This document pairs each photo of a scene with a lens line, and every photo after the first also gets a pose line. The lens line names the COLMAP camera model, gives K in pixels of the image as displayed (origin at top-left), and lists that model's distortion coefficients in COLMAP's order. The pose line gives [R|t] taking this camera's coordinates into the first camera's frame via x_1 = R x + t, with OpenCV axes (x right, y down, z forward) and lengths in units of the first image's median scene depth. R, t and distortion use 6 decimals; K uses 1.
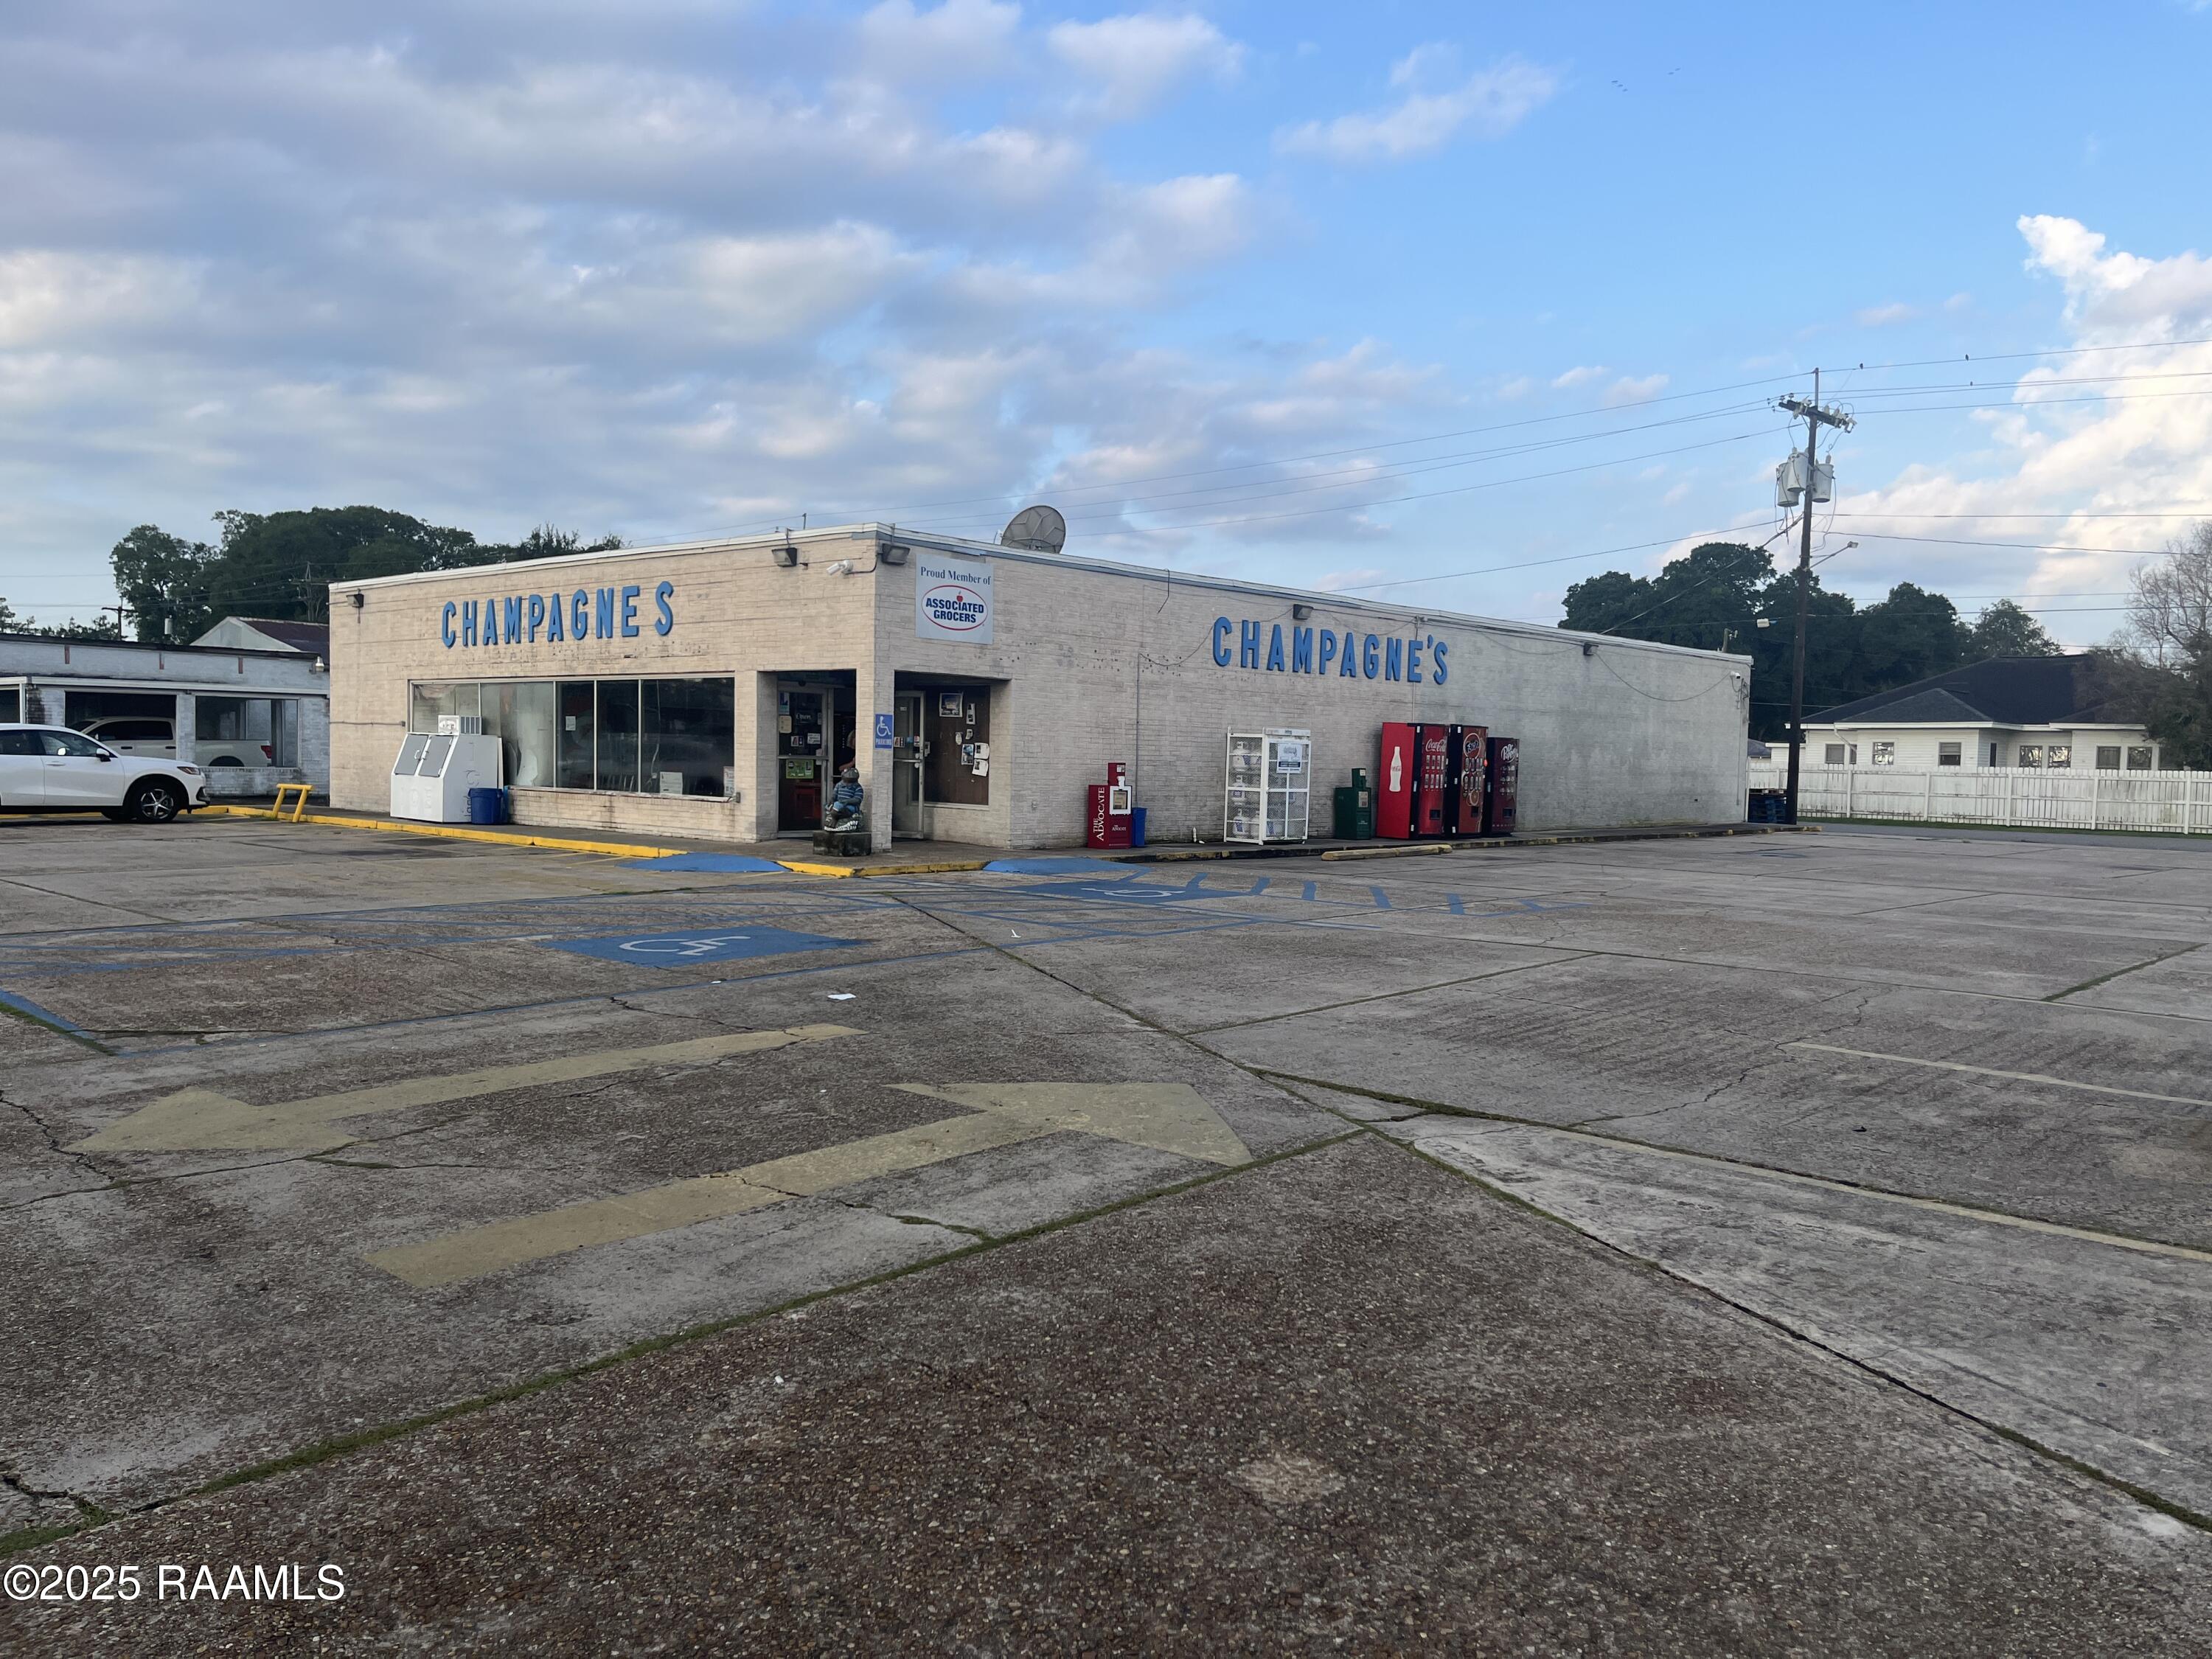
lens RADIAL K [[1676.5, 0, 1113.6], [0, 1676.5, 841.4], [0, 0, 1]] dist [0.060377, -0.088449]
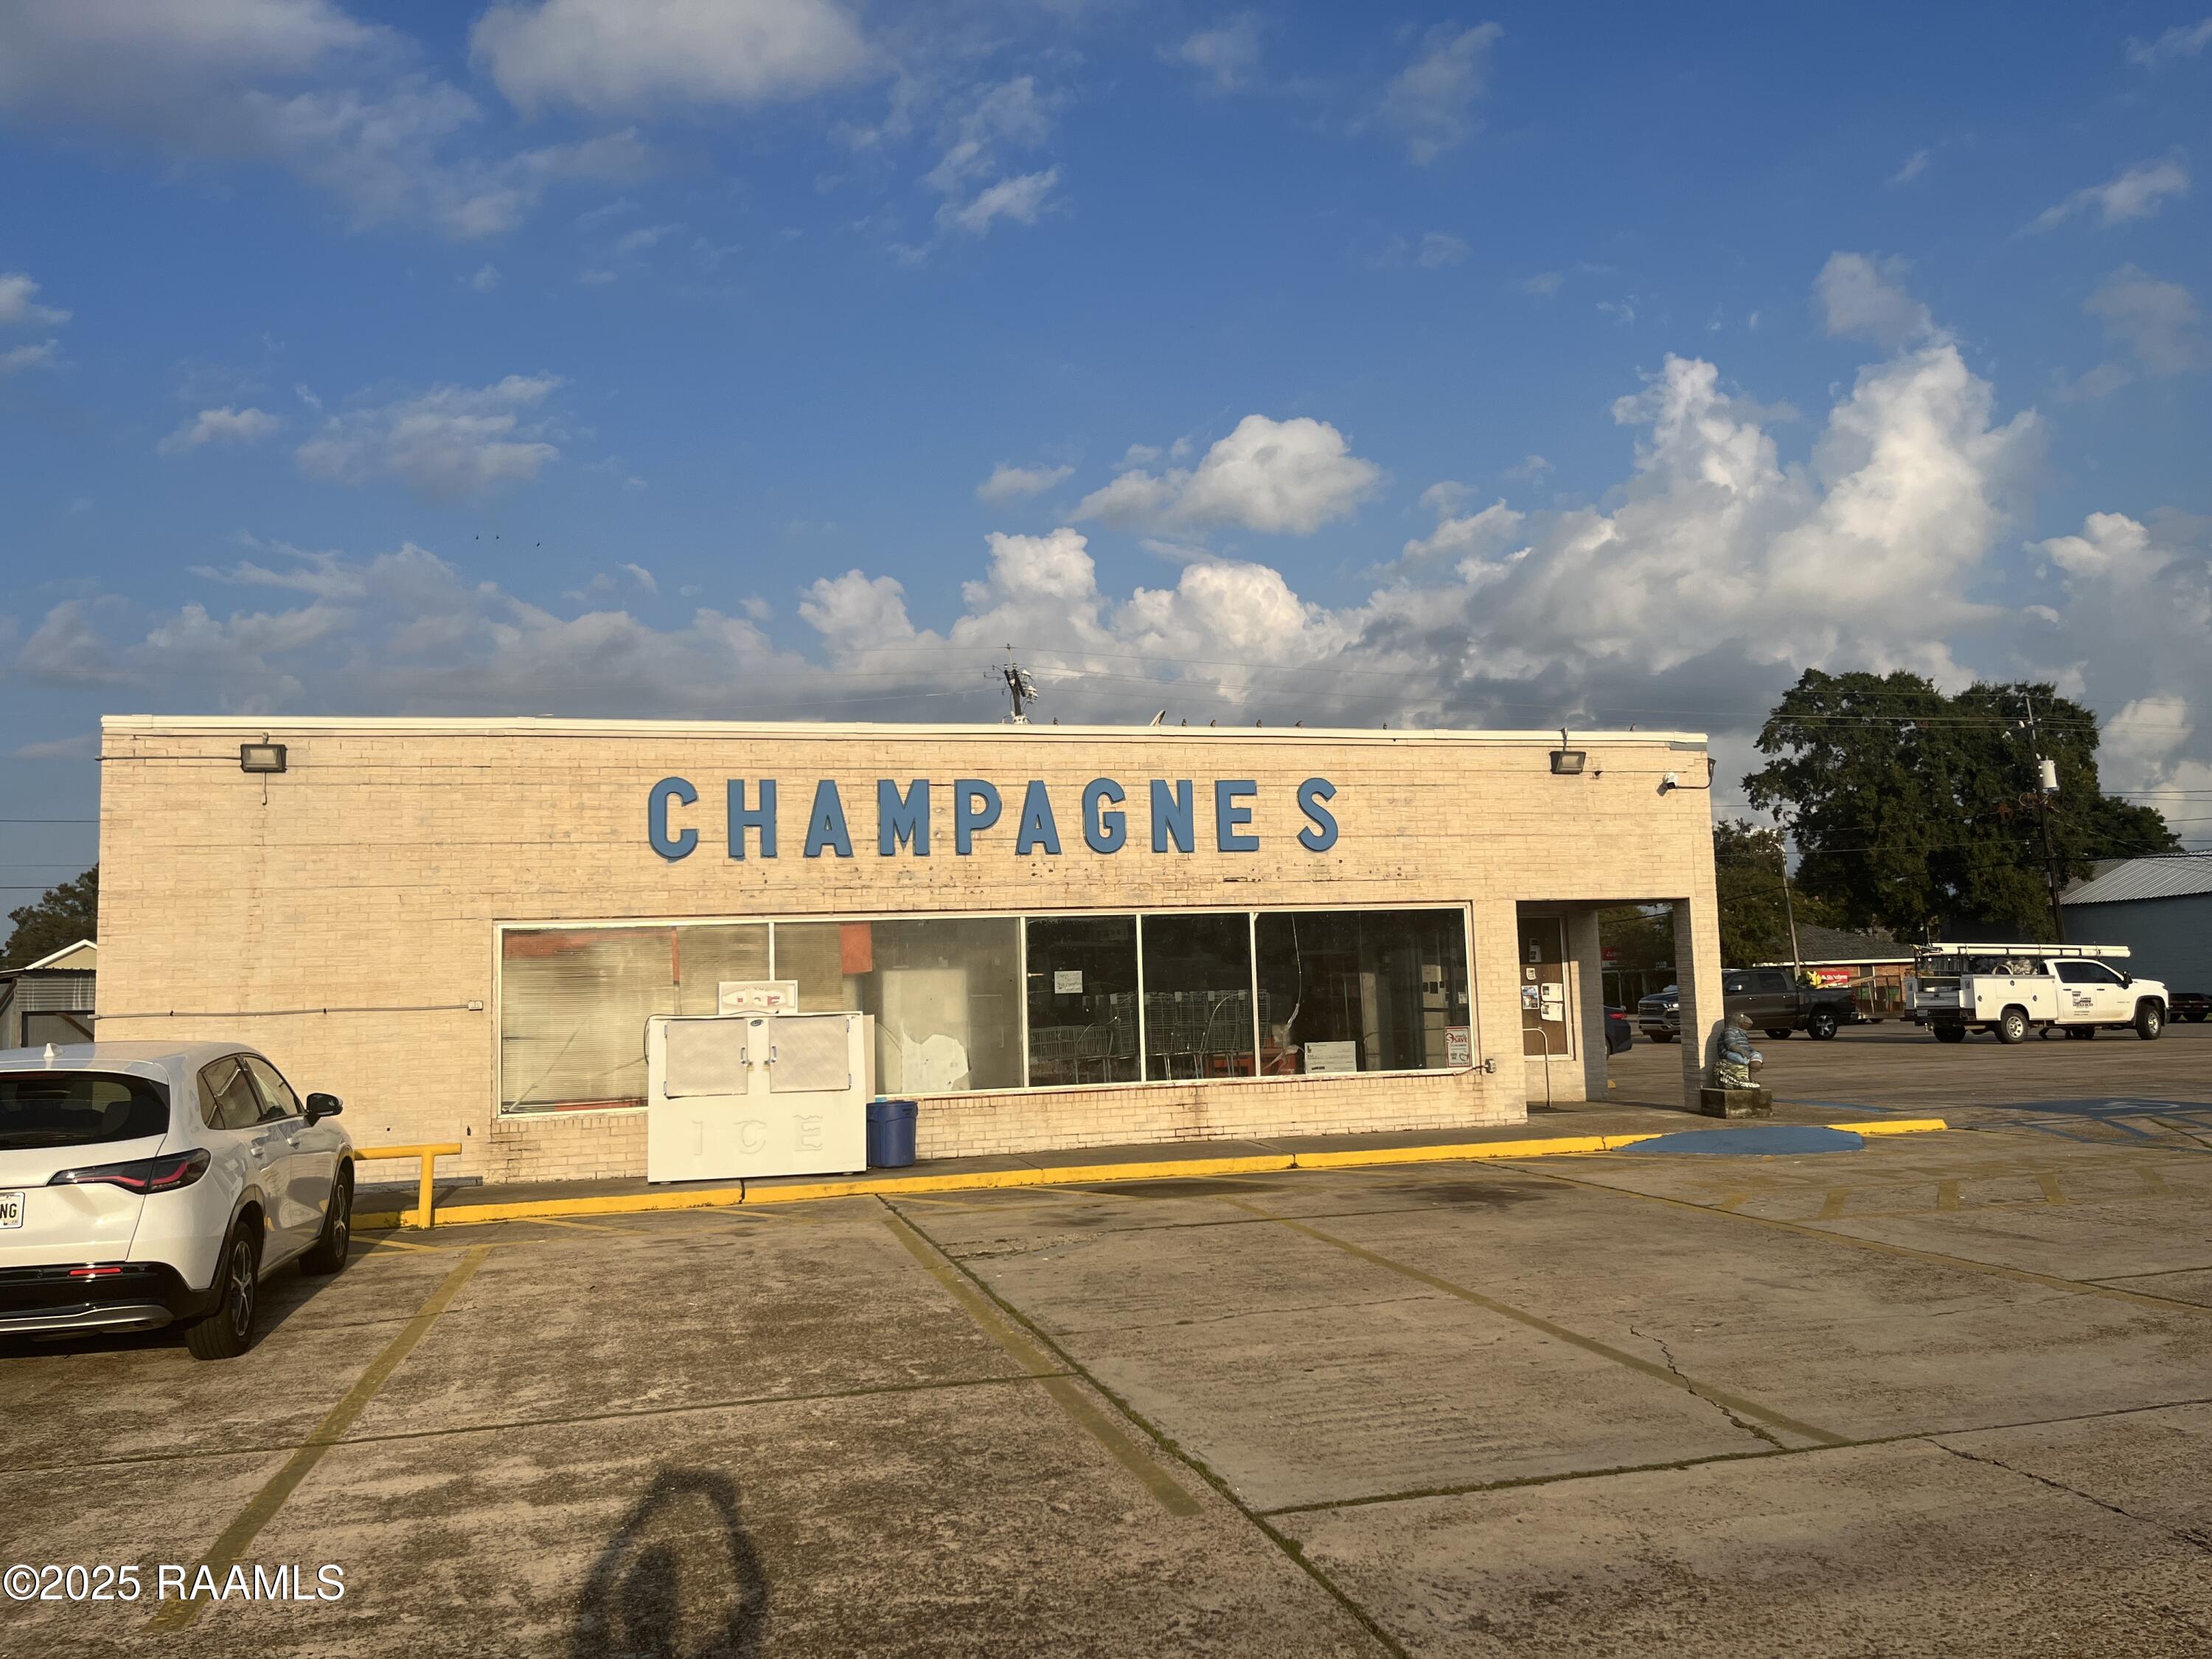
lens RADIAL K [[1676.5, 0, 1100.7], [0, 1676.5, 829.4], [0, 0, 1]] dist [0.060377, -0.088449]
pose [[0.543817, 0.042868, 0.838108, -0.813664], [0.087950, 0.990283, -0.107719, -0.055276], [-0.834583, 0.132291, 0.534762, 0.613473]]
